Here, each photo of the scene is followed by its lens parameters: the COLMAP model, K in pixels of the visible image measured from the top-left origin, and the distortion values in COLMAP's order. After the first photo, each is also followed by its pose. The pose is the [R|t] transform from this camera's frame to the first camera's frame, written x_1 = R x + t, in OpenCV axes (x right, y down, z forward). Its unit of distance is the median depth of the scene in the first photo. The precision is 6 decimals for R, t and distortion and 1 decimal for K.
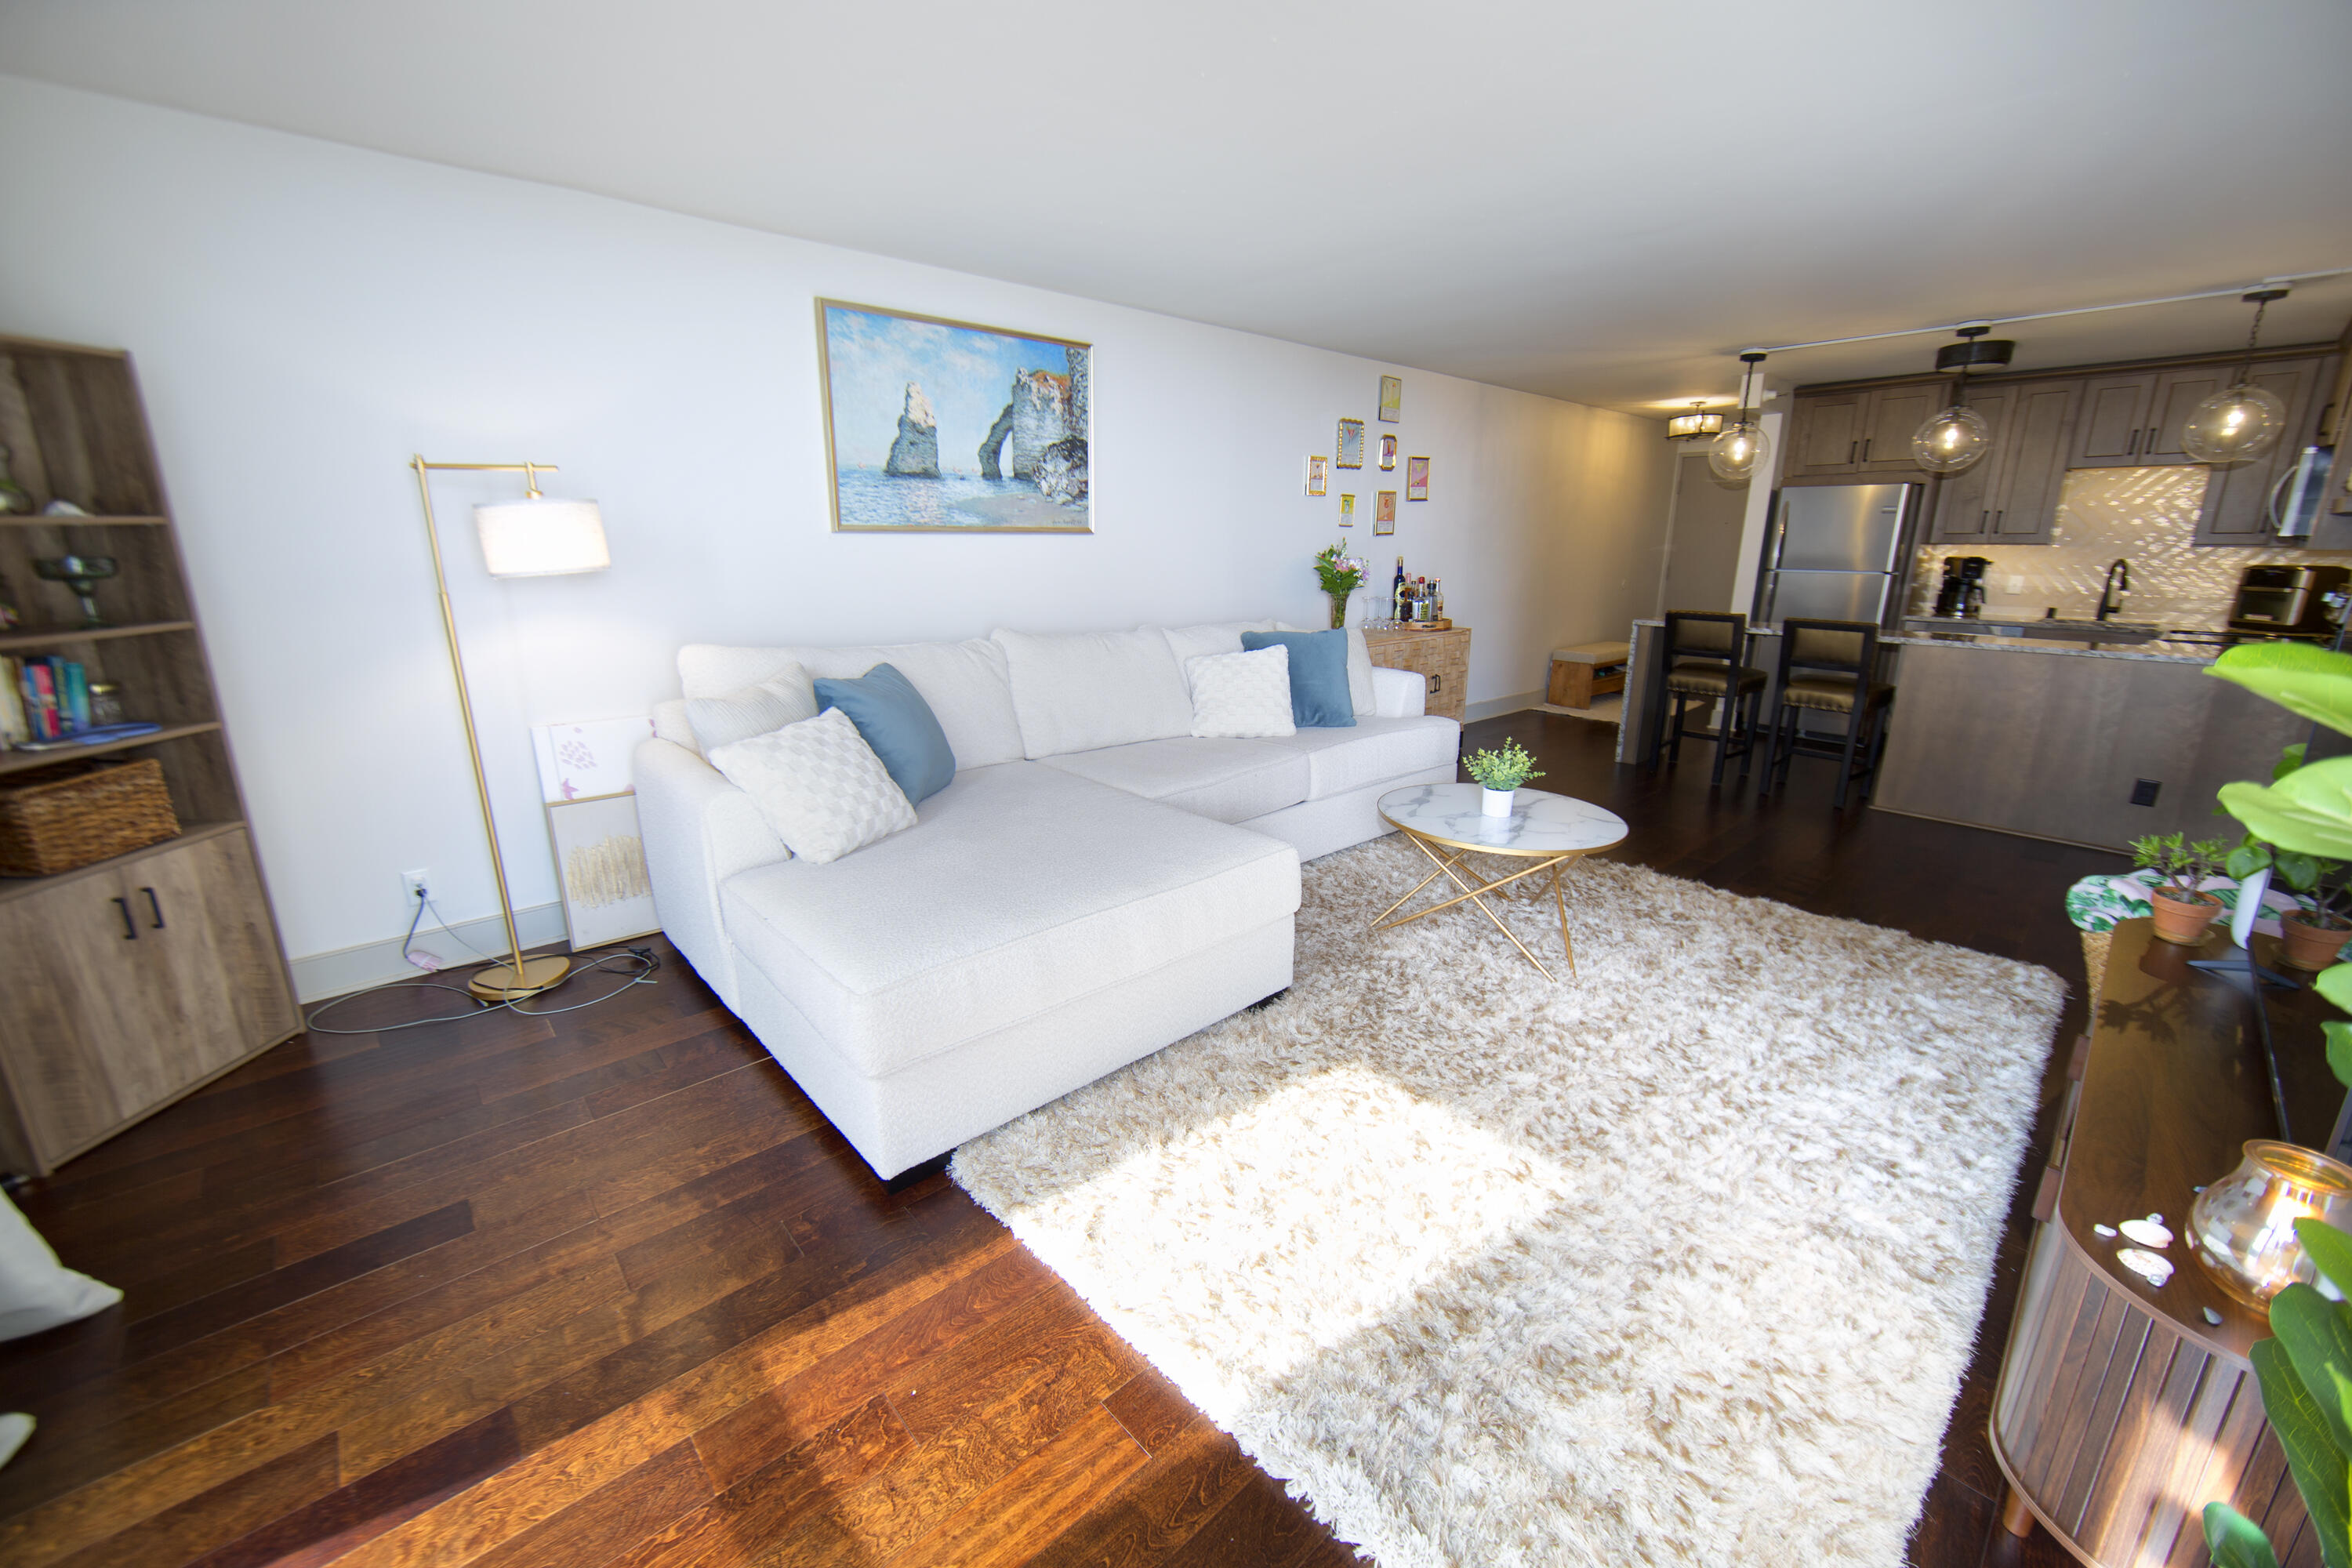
lens RADIAL K [[922.5, 0, 1161.7], [0, 922.5, 779.6], [0, 0, 1]] dist [-0.014192, 0.003424]
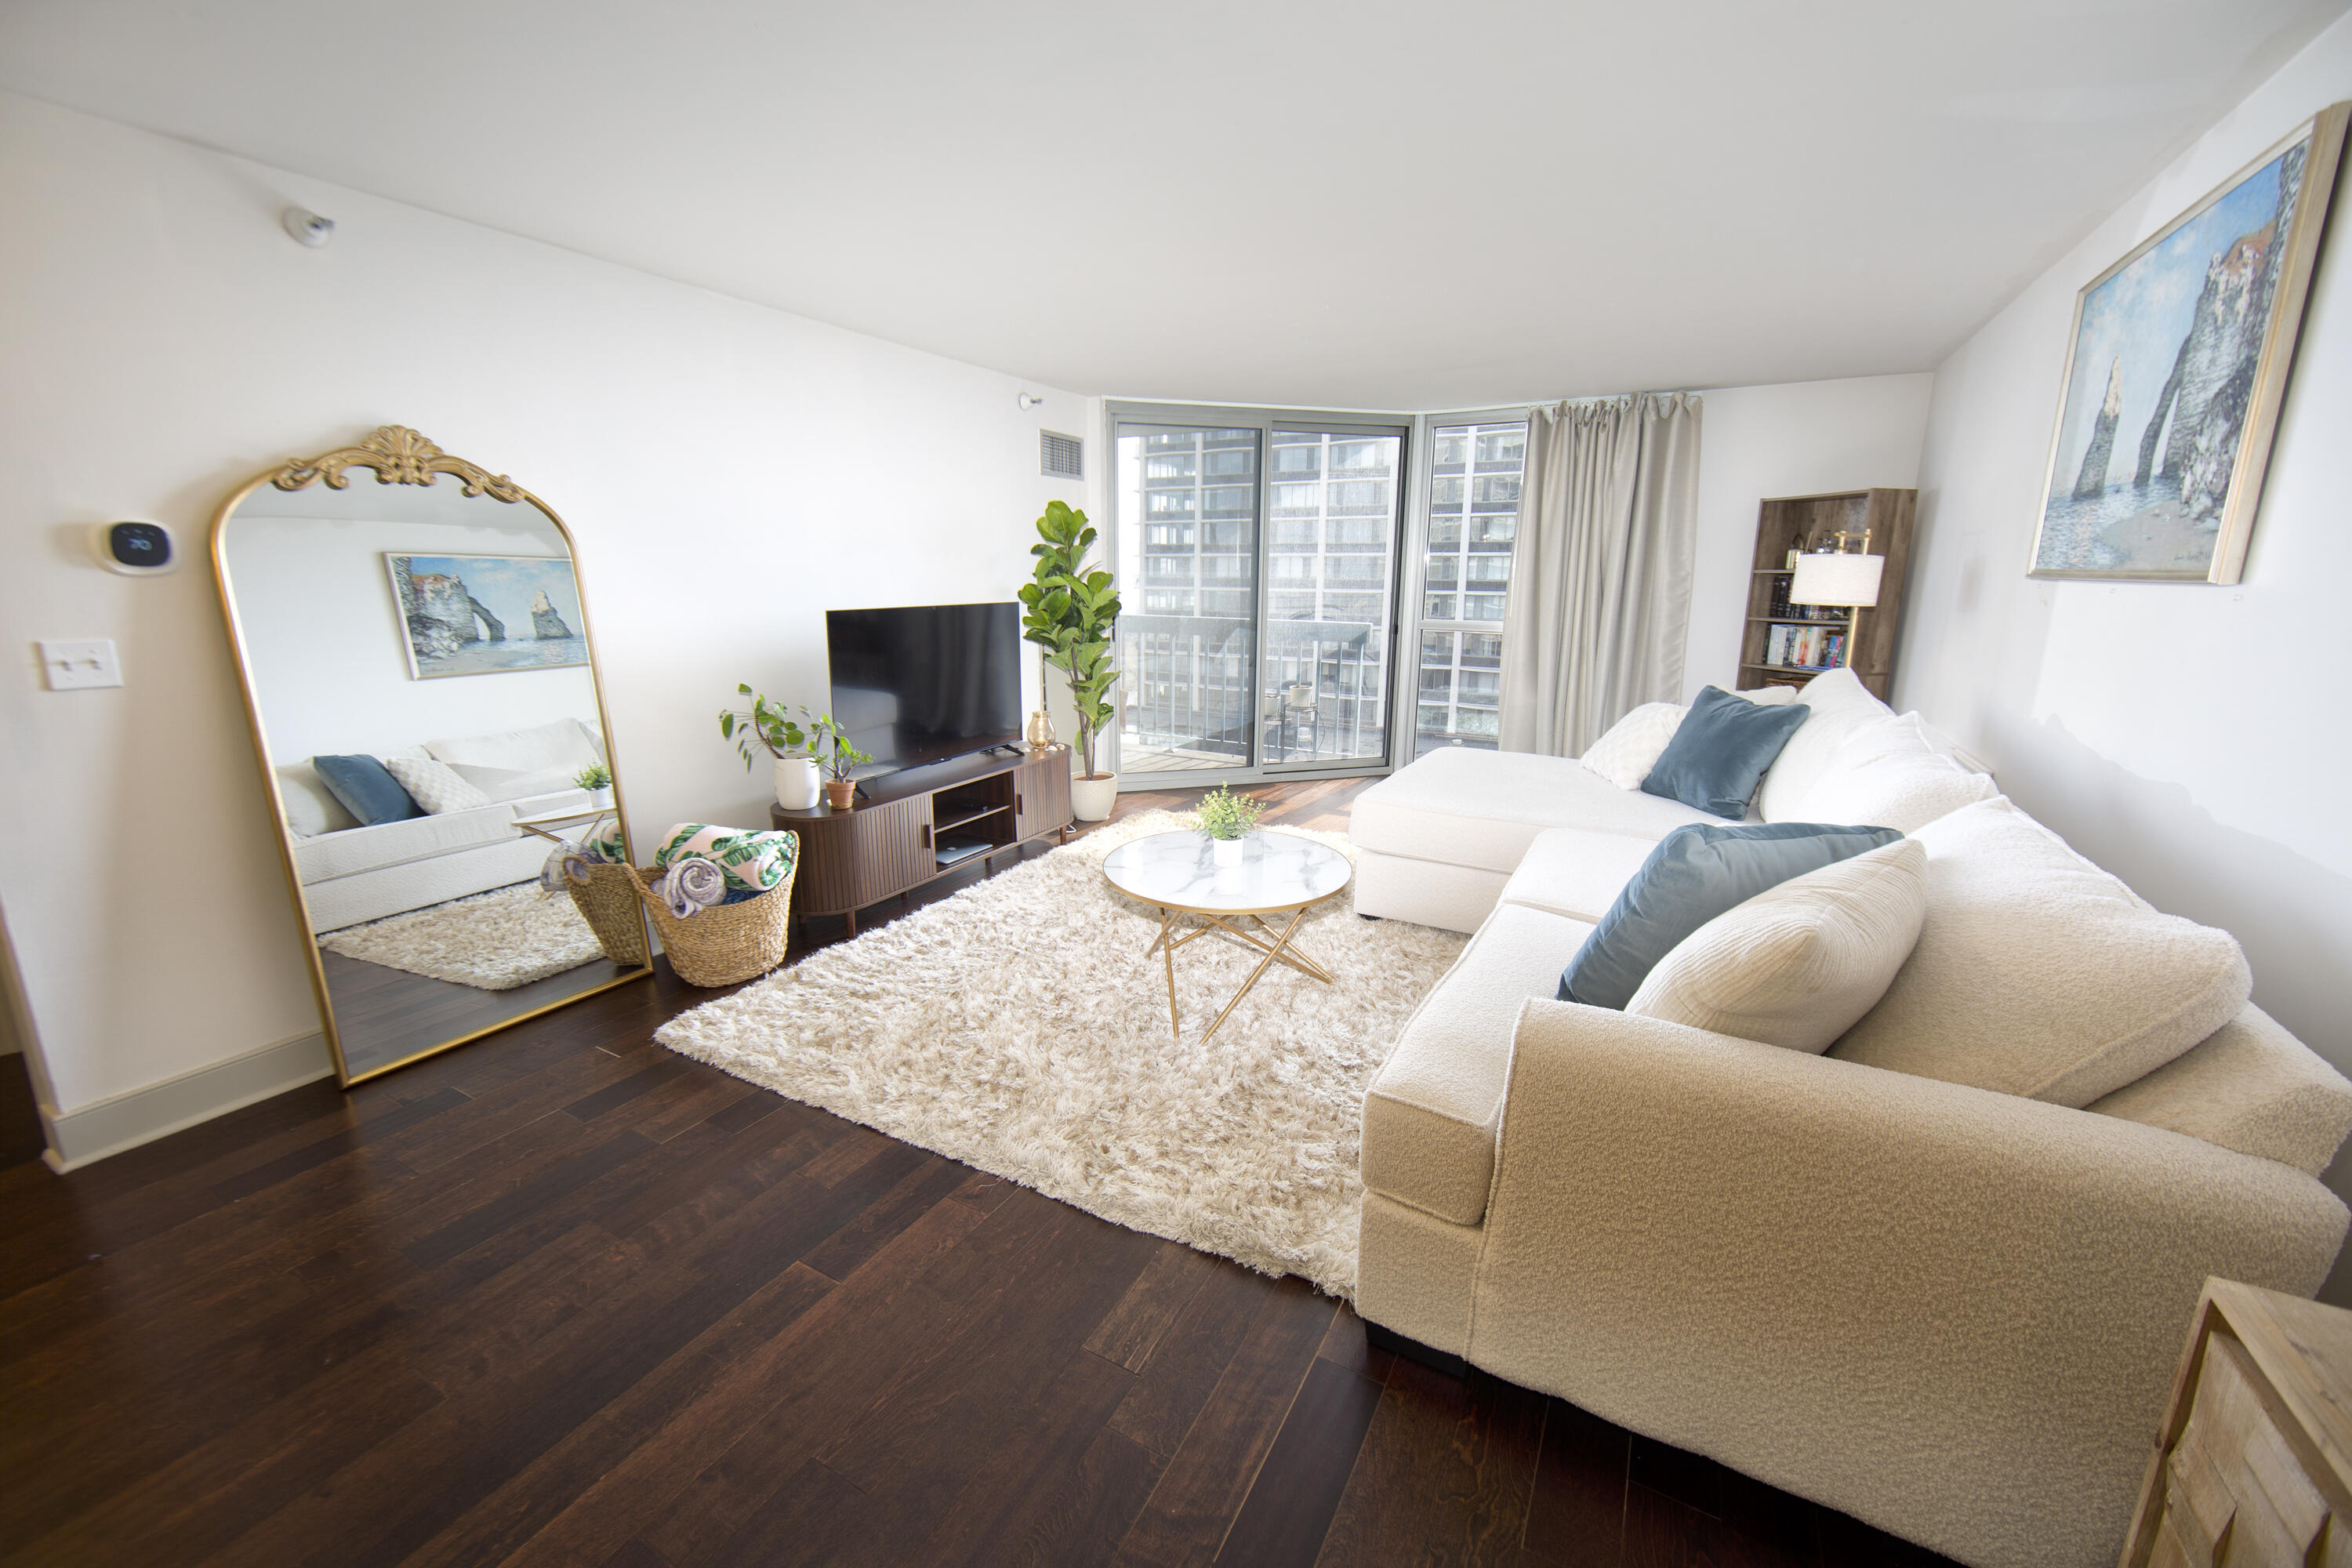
lens RADIAL K [[922.5, 0, 1162.5], [0, 922.5, 780.1], [0, 0, 1]] dist [-0.014192, 0.003424]
pose [[-0.948404, 0.065228, -0.310282, 0.548099], [-0.085511, 0.889729, 0.448409, -0.355479], [0.305316, 0.451806, -0.838245, 1.330839]]
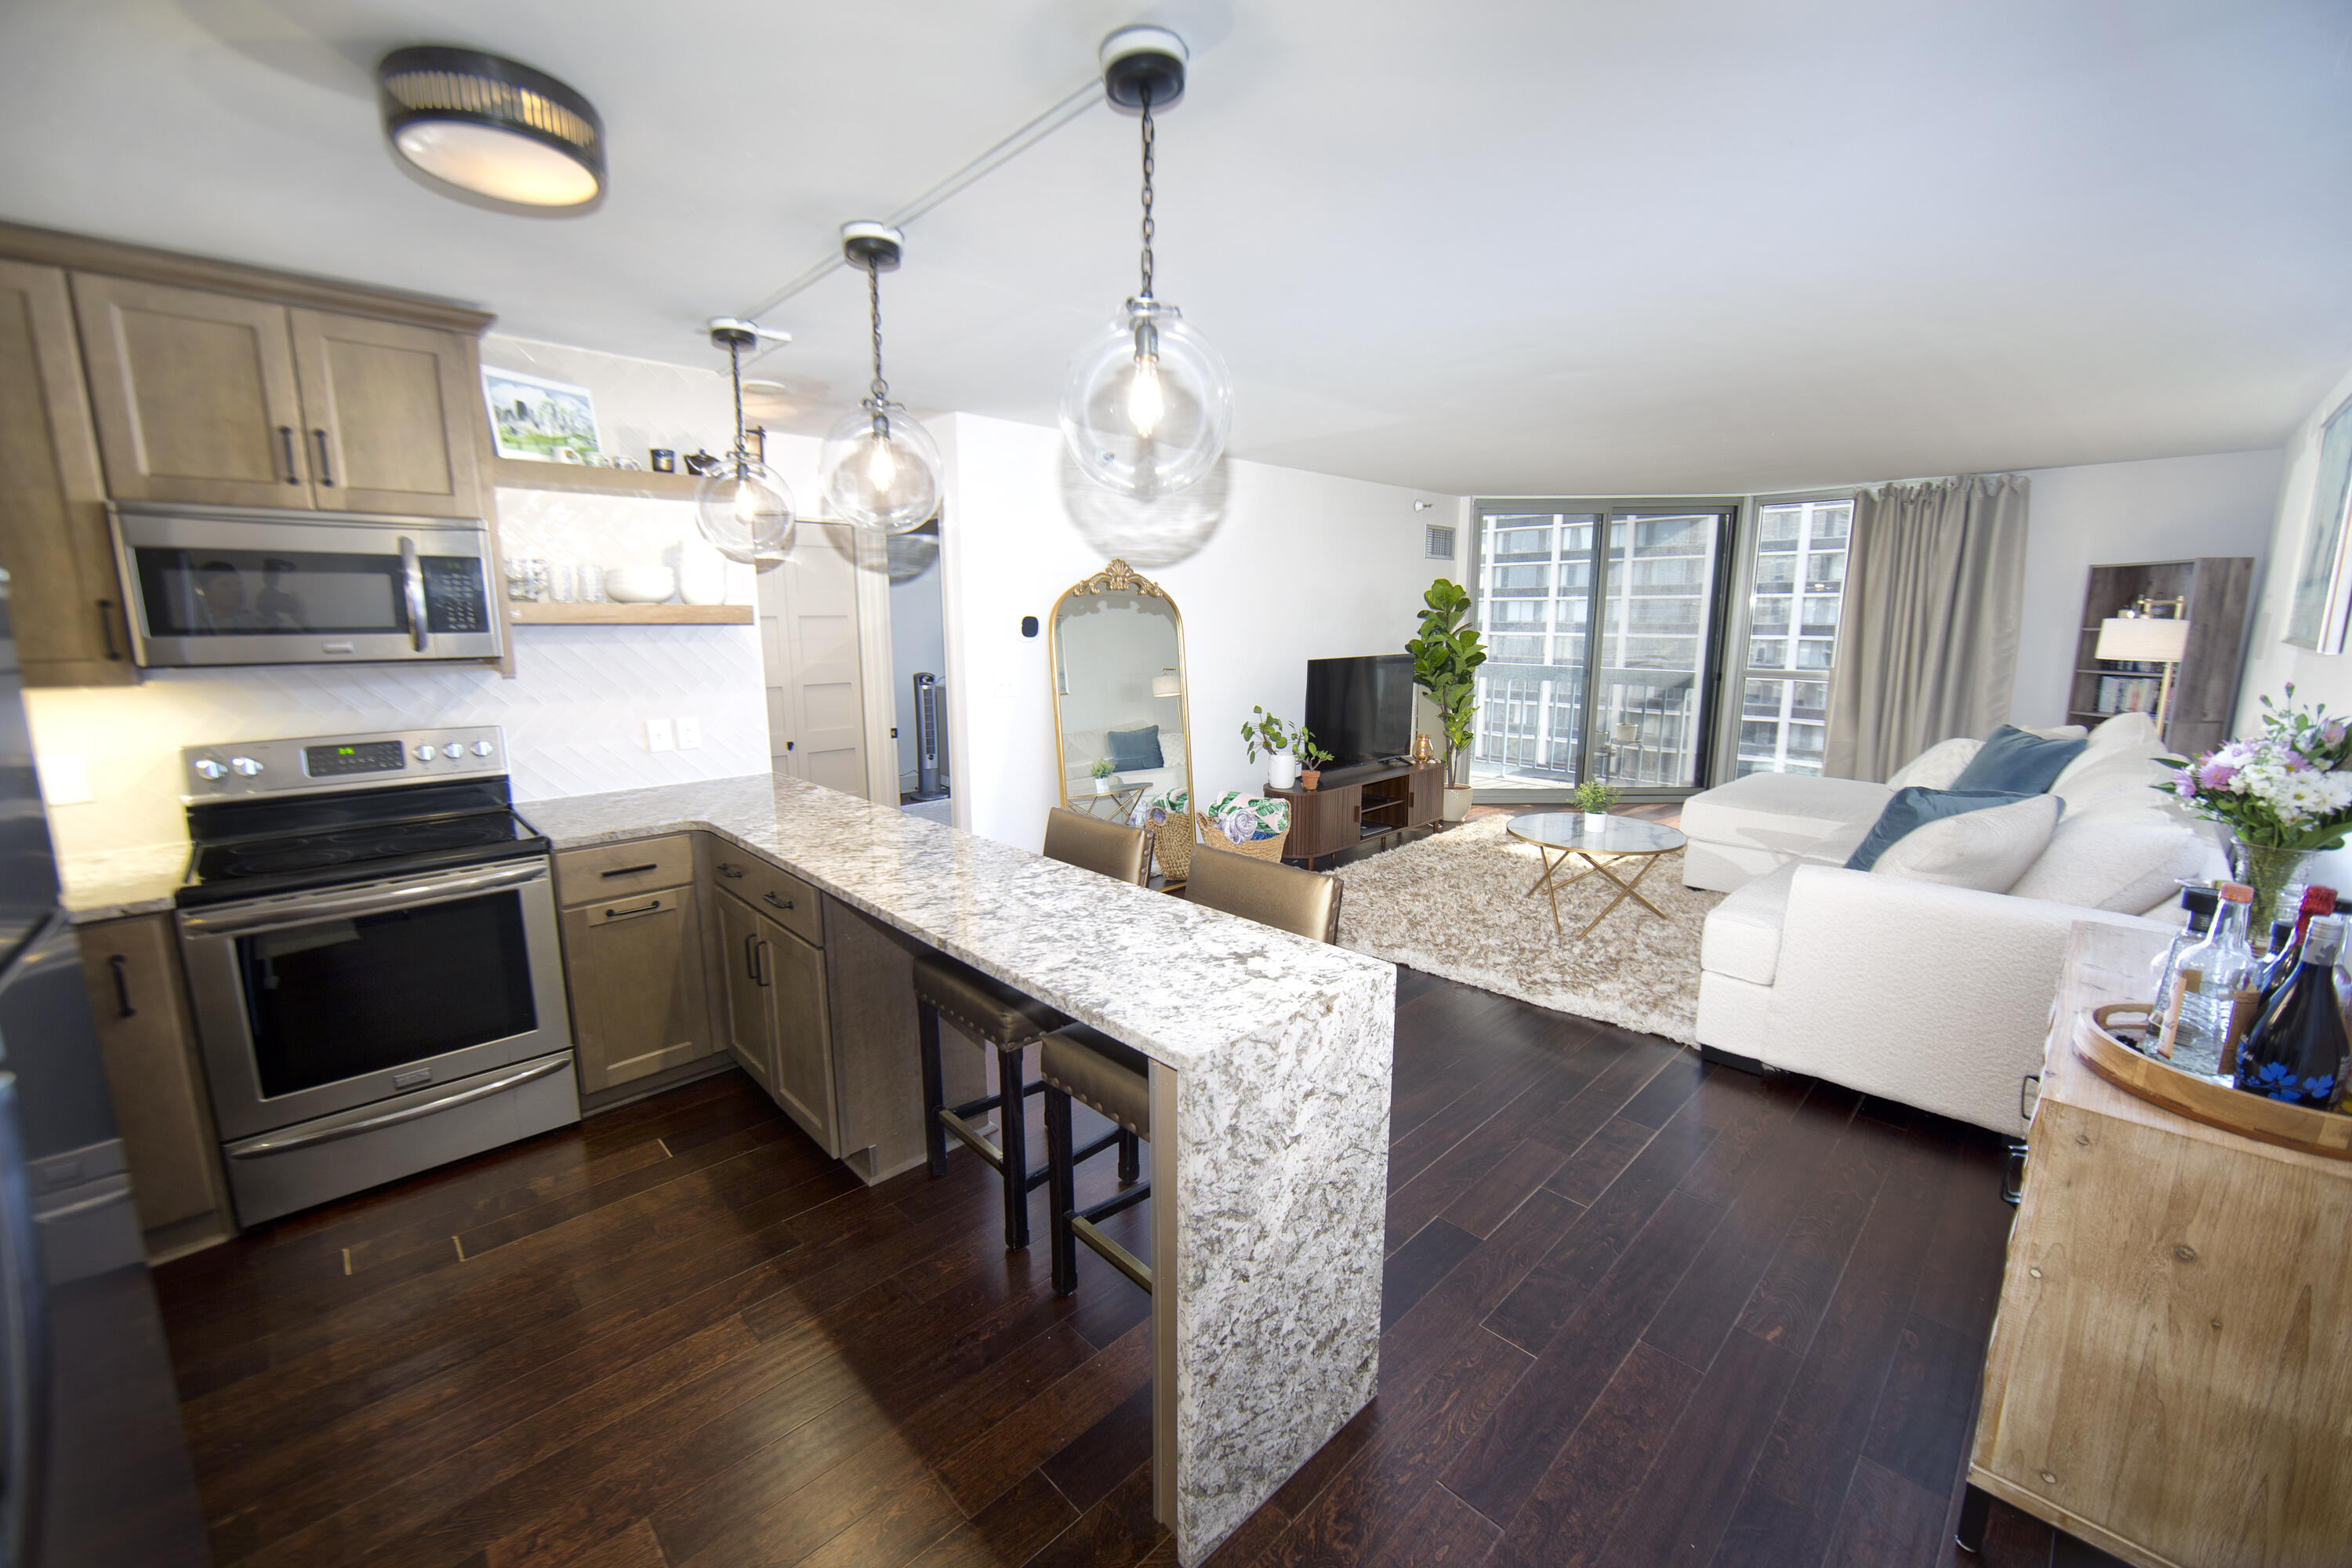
lens RADIAL K [[922.5, 0, 1160.2], [0, 922.5, 778.6], [0, 0, 1]] dist [-0.014192, 0.003424]
pose [[-0.999532, 0.007619, -0.029641, 0.823581], [-0.005508, 0.907928, 0.419090, -0.484032], [0.030105, 0.419057, -0.907461, 1.712159]]
